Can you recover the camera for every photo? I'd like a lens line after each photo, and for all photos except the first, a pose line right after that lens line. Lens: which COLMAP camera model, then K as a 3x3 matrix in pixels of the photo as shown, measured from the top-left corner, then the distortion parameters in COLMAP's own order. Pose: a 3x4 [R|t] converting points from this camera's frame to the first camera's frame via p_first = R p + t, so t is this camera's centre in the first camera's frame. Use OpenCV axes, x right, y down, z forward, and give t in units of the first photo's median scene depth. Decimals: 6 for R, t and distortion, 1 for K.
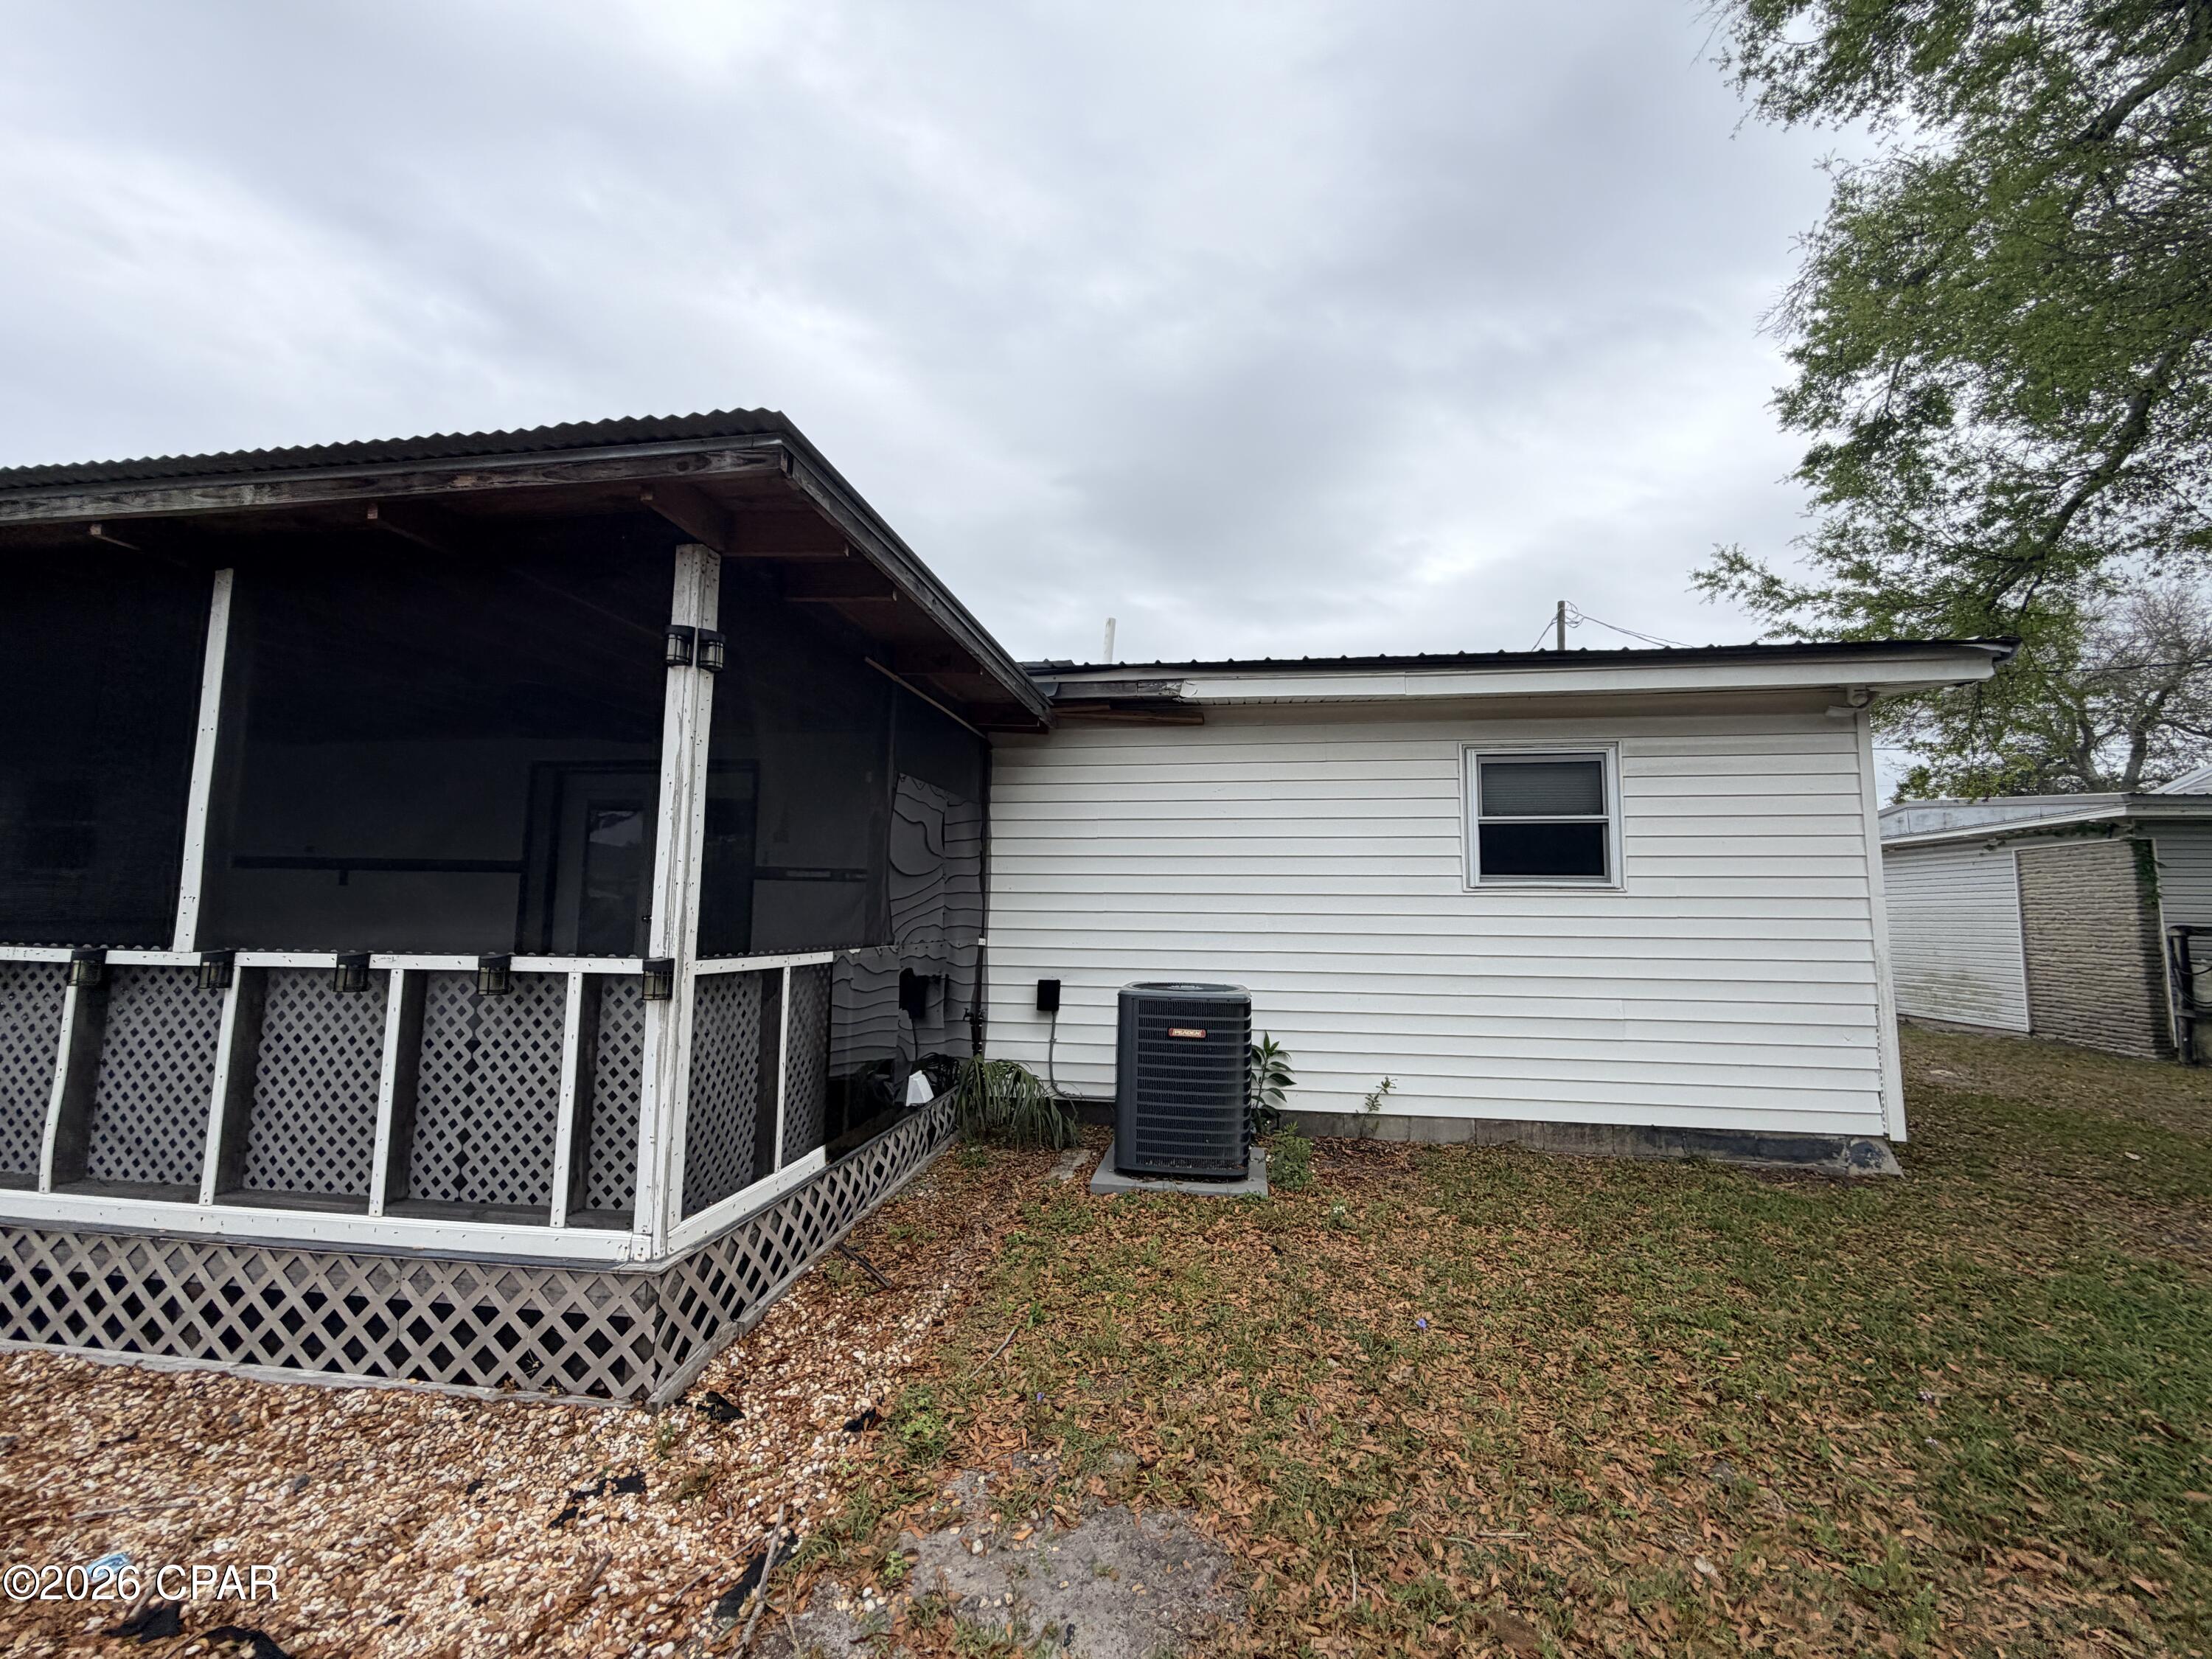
lens RADIAL K [[889.9, 0, 1124.2], [0, 889.9, 824.9], [0, 0, 1]] dist [-0.001755, -0.000384]
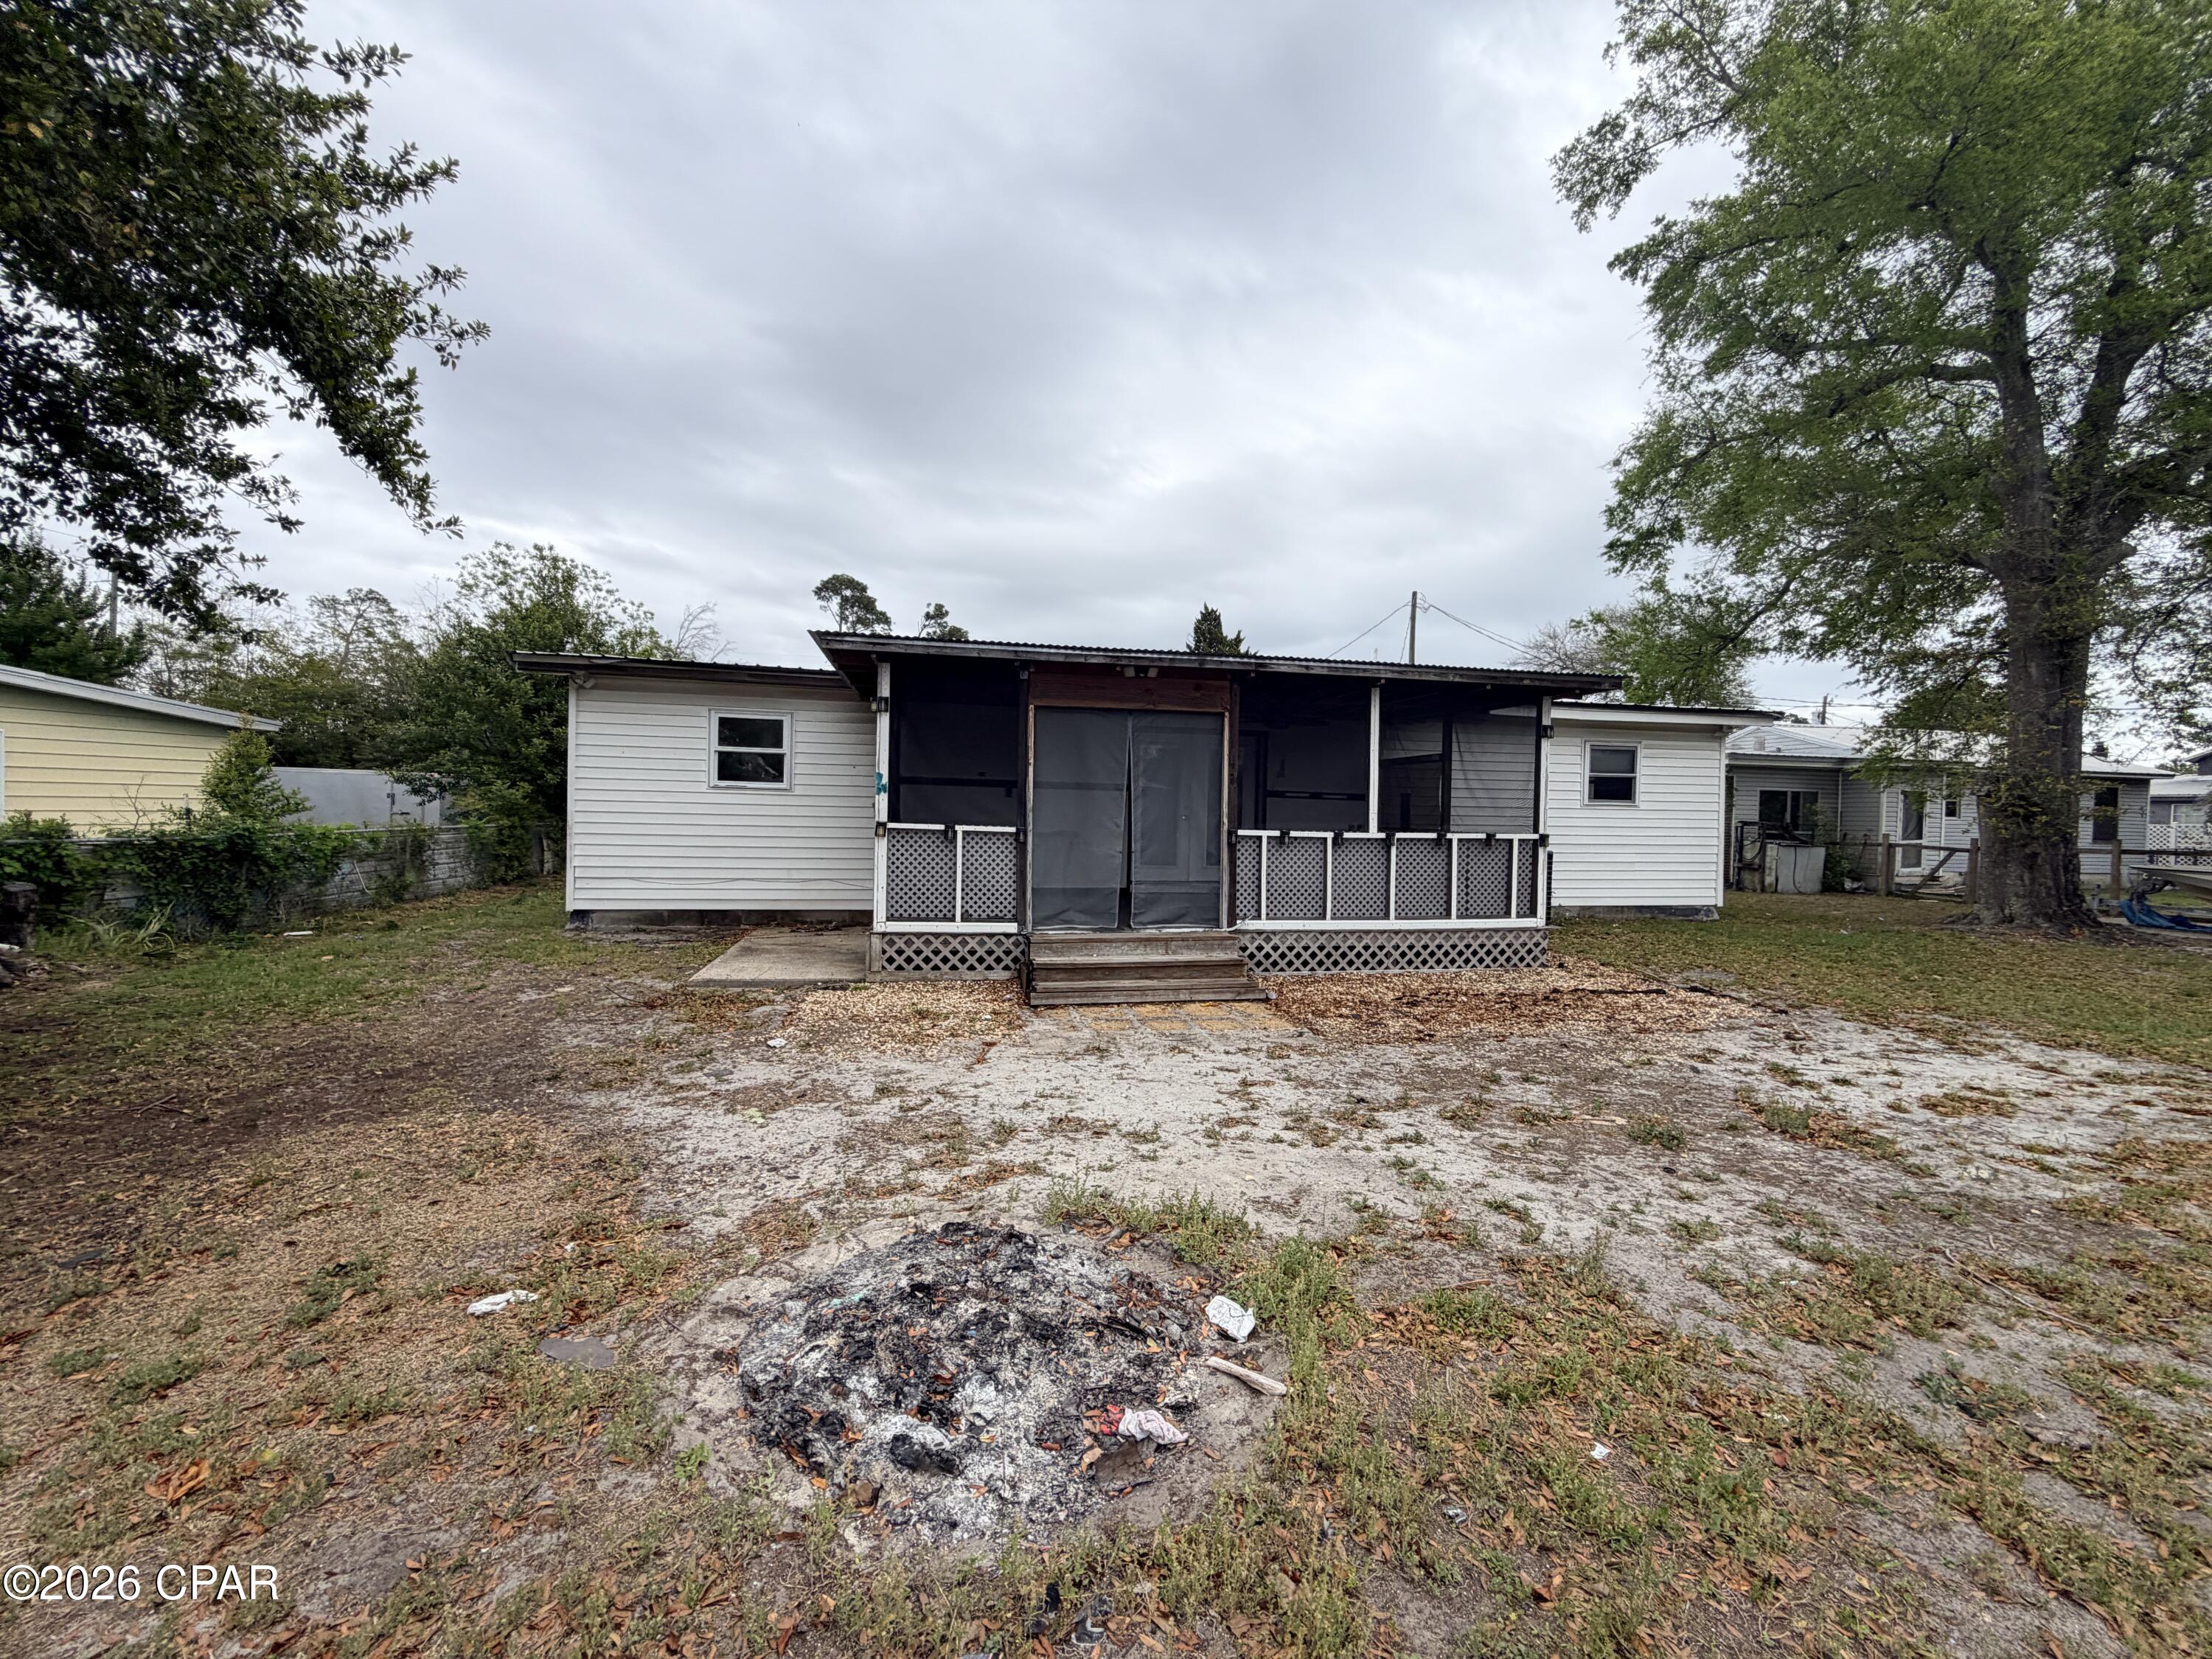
lens RADIAL K [[889.9, 0, 1095.5], [0, 889.9, 829.4], [0, 0, 1]] dist [-0.001755, -0.000384]
pose [[0.944669, -0.003650, 0.328004, -0.795346], [-0.037489, 0.992185, 0.119012, -0.046640], [-0.325875, -0.124724, 0.937150, -0.371170]]
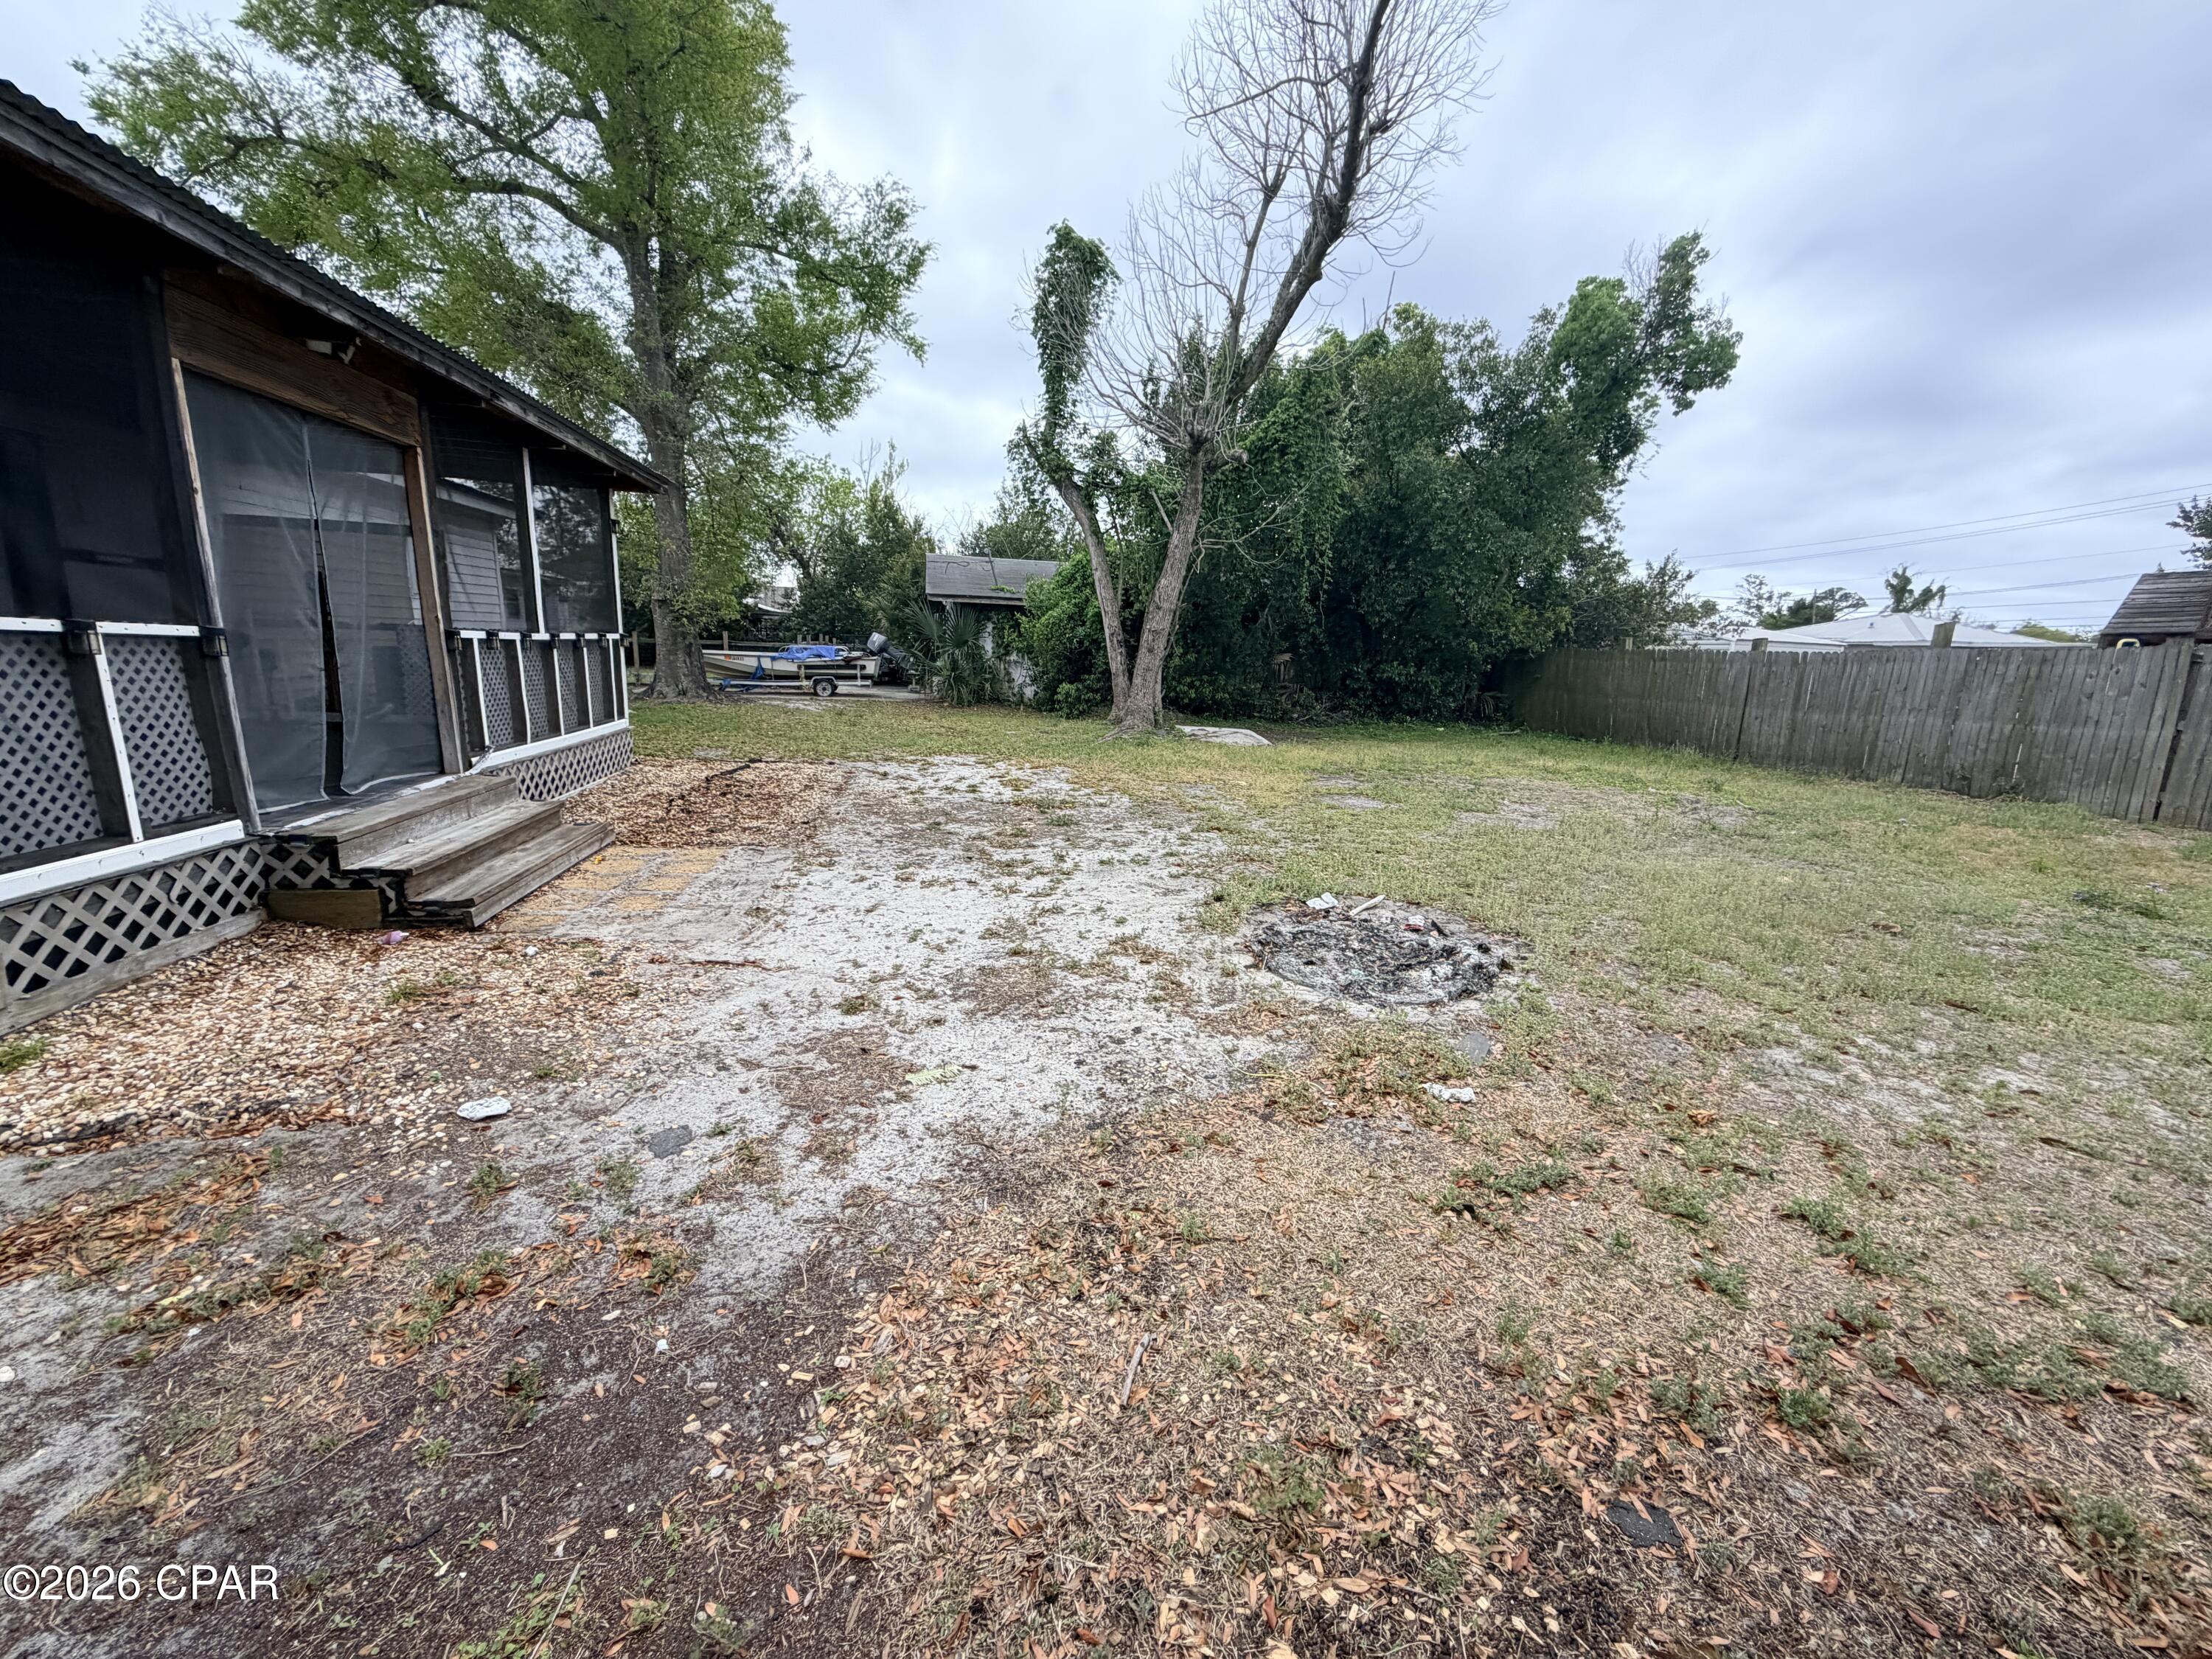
lens RADIAL K [[889.9, 0, 1118.5], [0, 889.9, 836.3], [0, 0, 1]] dist [-0.001755, -0.000384]
pose [[-0.337007, -0.223340, 0.914629, -1.071812], [-0.141911, 0.972408, 0.185161, 0.003027], [-0.930746, -0.067395, -0.359402, 0.097878]]
